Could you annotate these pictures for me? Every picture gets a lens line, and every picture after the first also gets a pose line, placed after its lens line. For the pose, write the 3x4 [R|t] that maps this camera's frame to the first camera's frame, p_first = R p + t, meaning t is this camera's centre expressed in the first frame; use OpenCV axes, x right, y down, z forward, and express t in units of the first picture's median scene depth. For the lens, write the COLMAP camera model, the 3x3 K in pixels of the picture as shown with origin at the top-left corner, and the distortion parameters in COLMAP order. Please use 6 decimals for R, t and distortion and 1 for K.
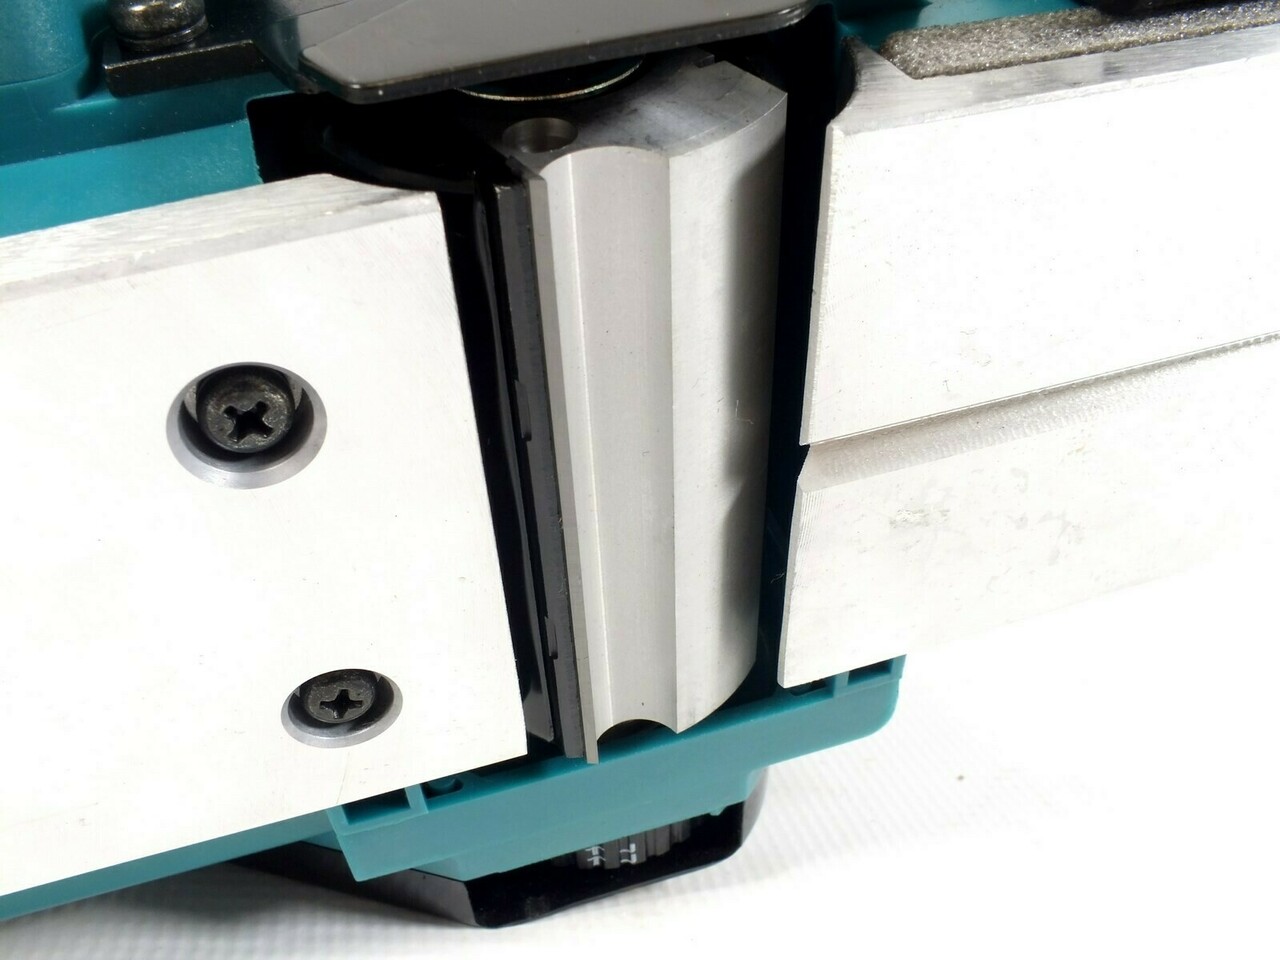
lens RADIAL K [[1315.1, 0, 640.0], [0, 1315.1, 480.0], [0, 0, 1]] dist [-0.119076, 0.236531]
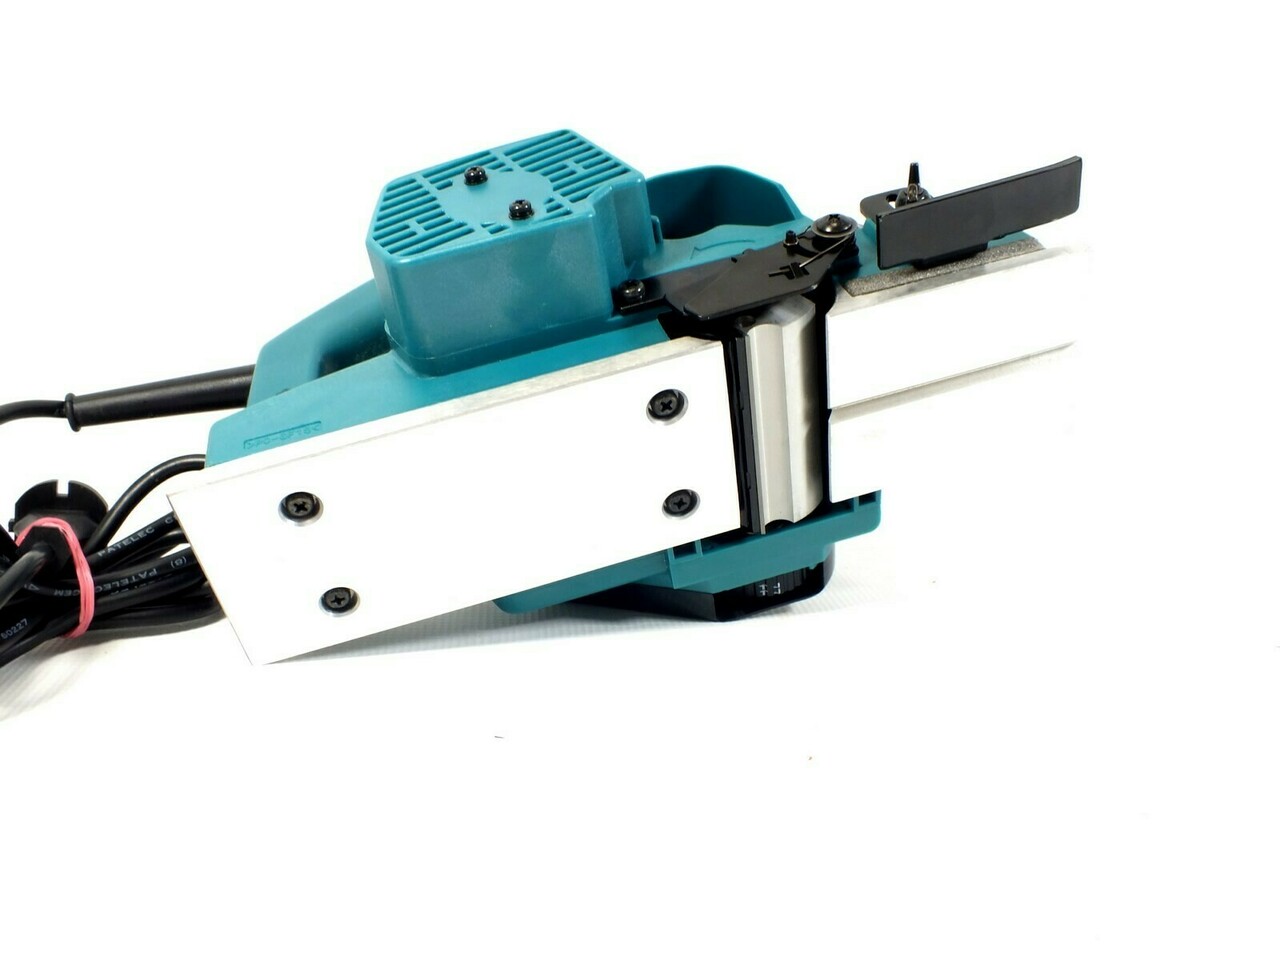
lens RADIAL K [[1315.1, 0, 640.0], [0, 1315.1, 480.0], [0, 0, 1]] dist [-0.119076, 0.236531]
pose [[0.995116, -0.047202, -0.086695, -0.065624], [0.044135, 0.998342, -0.036962, 0.259765], [0.088296, 0.032955, 0.995549, -2.329408]]
